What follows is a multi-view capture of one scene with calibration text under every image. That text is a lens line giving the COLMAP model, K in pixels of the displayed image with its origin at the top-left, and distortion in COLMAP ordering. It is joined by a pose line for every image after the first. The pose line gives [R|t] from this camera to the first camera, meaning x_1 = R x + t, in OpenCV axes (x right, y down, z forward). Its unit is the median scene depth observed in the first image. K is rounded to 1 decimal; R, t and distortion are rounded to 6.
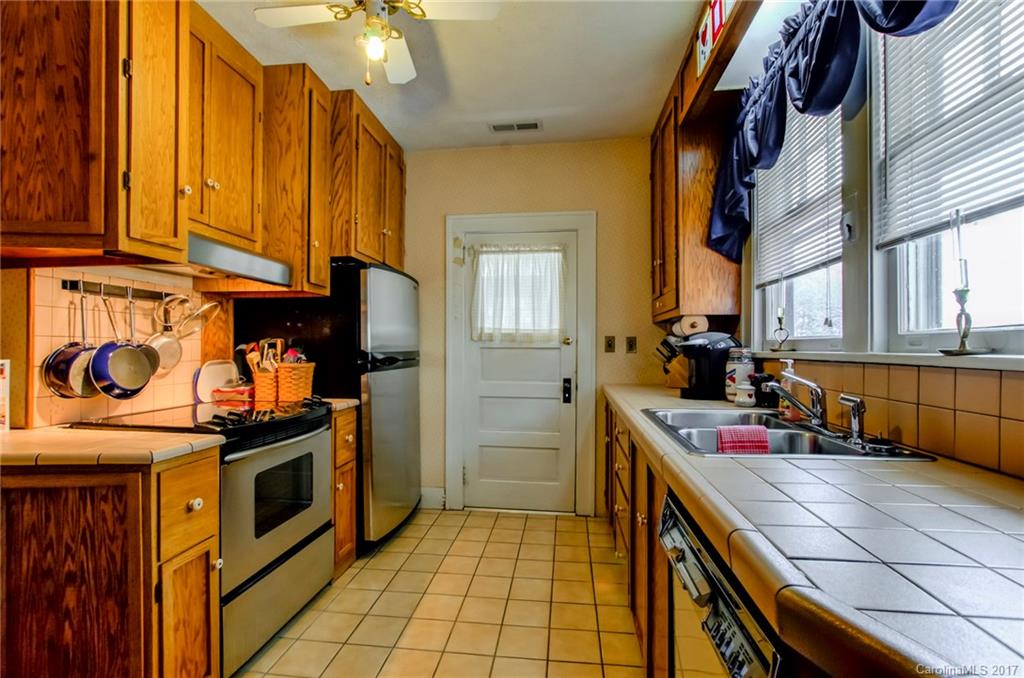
lens RADIAL K [[454.4, 0, 514.8], [0, 454.4, 345.2], [0, 0, 1]] dist [-0.009659, 0.000318]
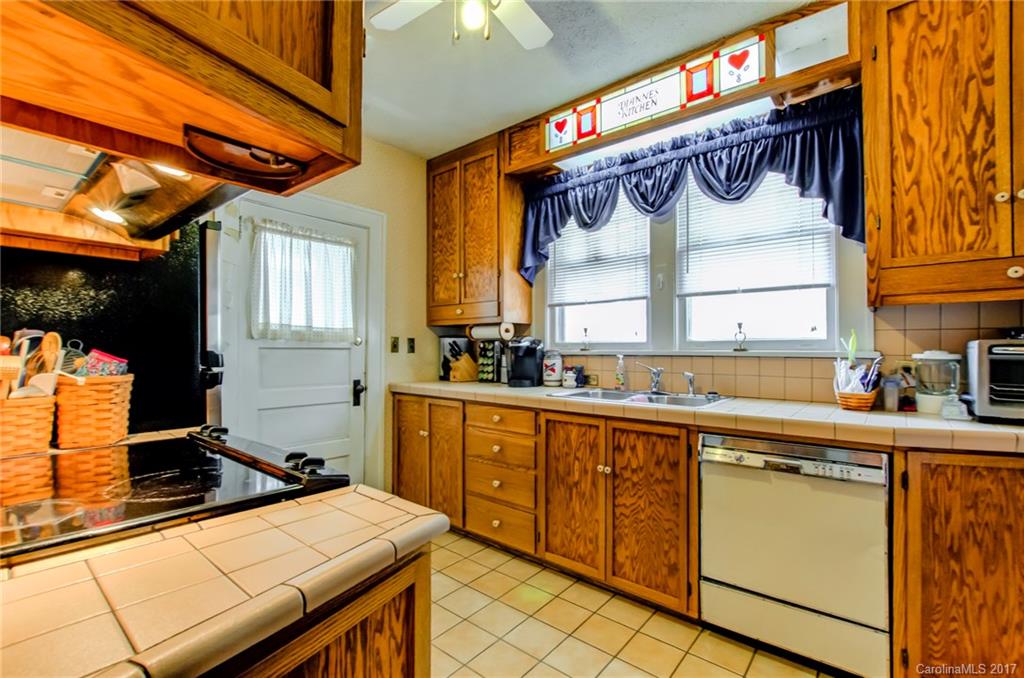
lens RADIAL K [[454.4, 0, 478.1], [0, 454.4, 342.5], [0, 0, 1]] dist [-0.009659, 0.000318]
pose [[0.574235, 0.009961, 0.818630, -0.523808], [-0.003682, 0.999947, -0.009584, 0.002204], [-0.818682, 0.002489, 0.574241, 0.240110]]
